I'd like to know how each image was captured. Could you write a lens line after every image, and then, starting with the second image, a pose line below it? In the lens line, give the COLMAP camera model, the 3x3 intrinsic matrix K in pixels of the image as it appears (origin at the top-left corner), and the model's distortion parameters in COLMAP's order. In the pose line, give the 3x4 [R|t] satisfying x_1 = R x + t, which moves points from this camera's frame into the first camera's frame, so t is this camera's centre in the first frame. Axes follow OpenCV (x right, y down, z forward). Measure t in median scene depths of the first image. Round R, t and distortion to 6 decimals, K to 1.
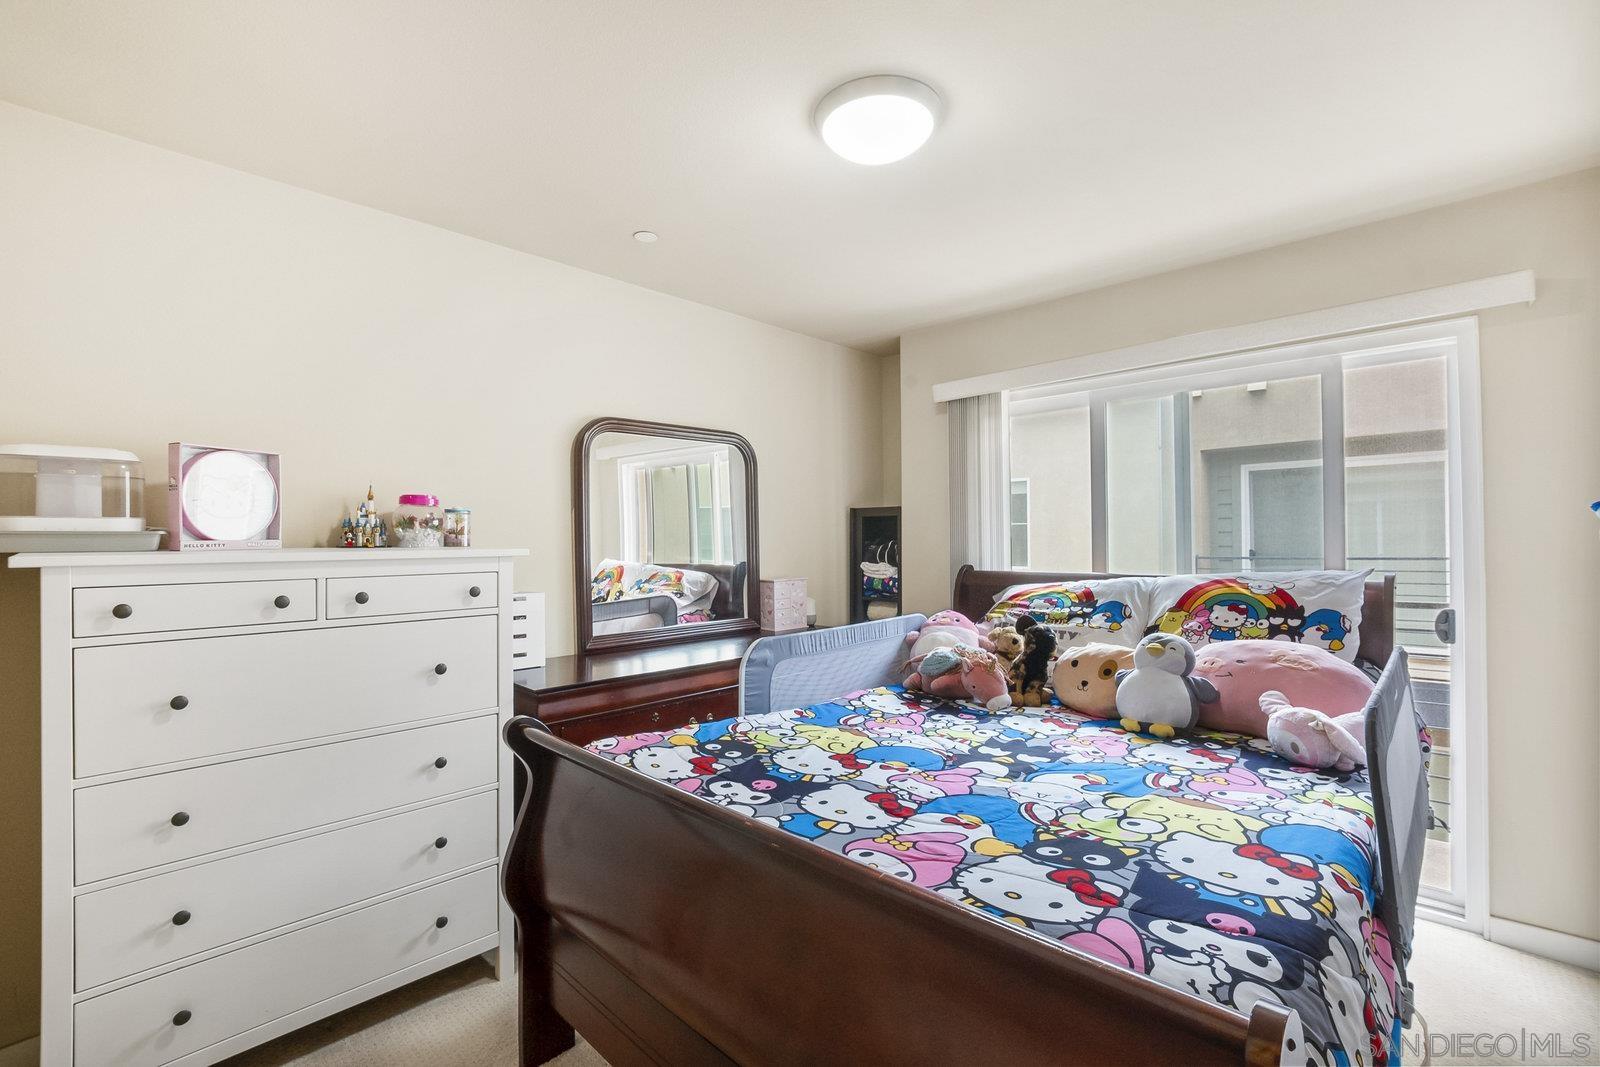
lens RADIAL K [[710.3, 0, 803.0], [0, 710.3, 513.8], [0, 0, 1]] dist [-0.033064, 0.005781]
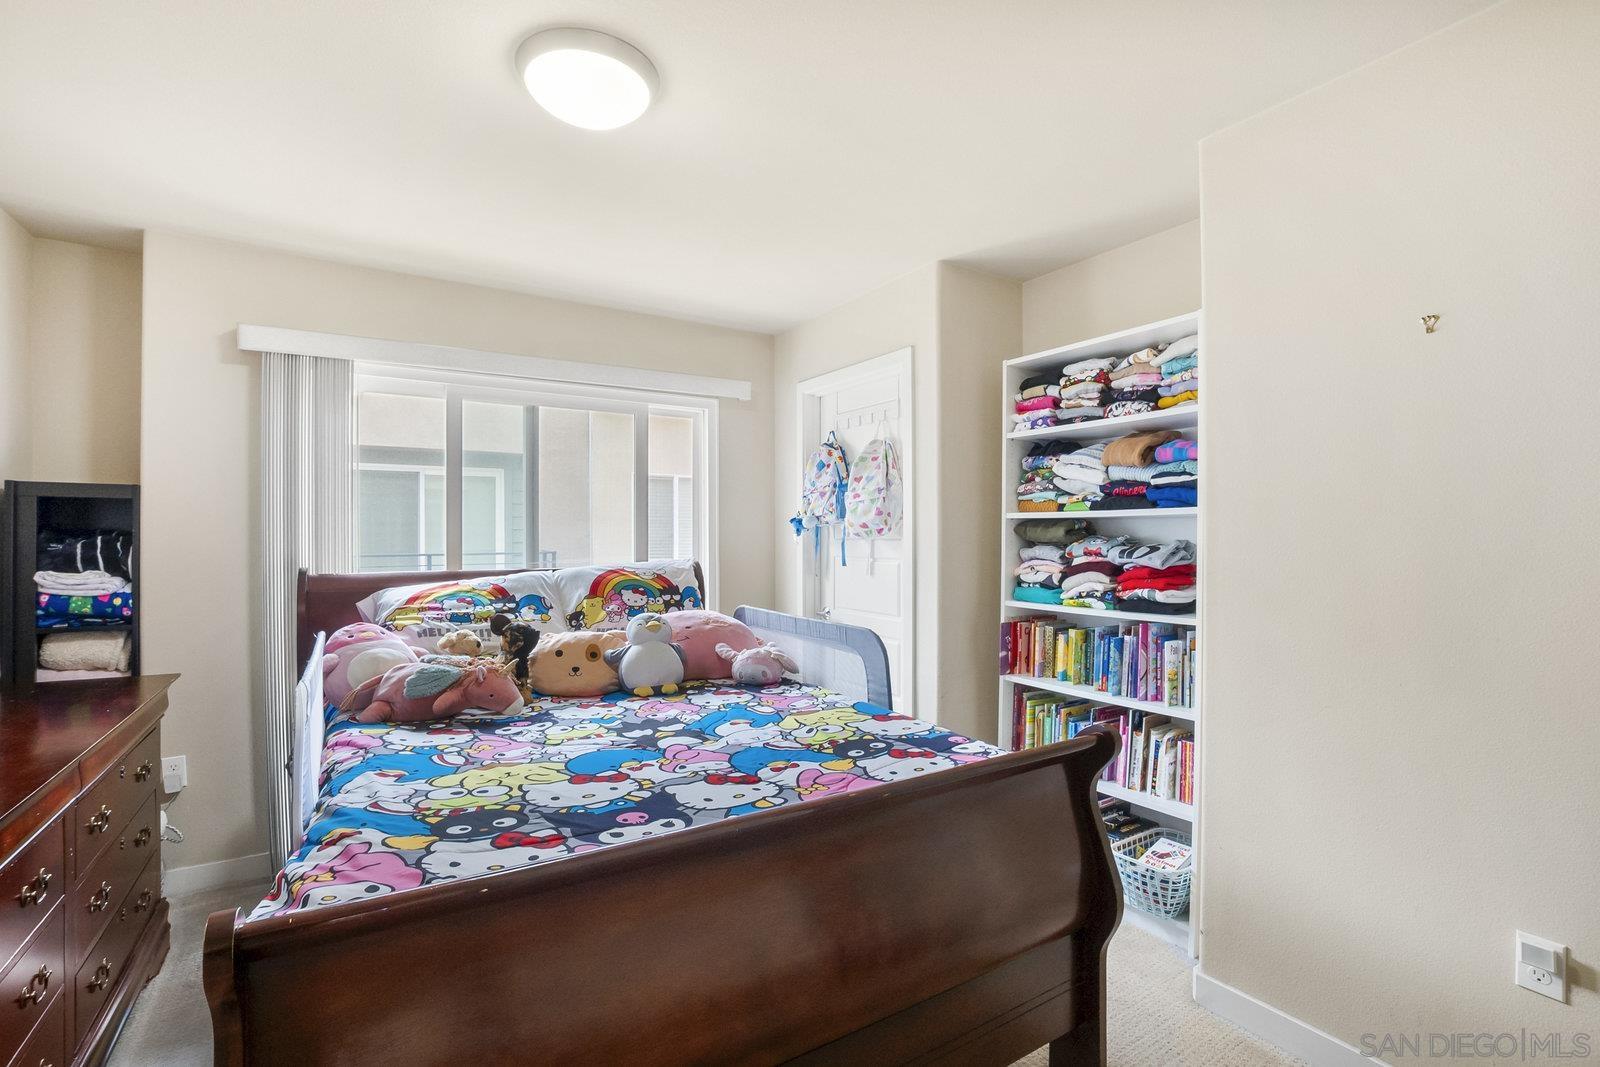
lens RADIAL K [[710.3, 0, 803.0], [0, 710.3, 513.8], [0, 0, 1]] dist [-0.033064, 0.005781]
pose [[0.238532, 0.036284, 0.970457, -0.748933], [-0.038161, 0.998880, -0.027967, 0.024556], [-0.970385, -0.030362, 0.239649, 0.527535]]
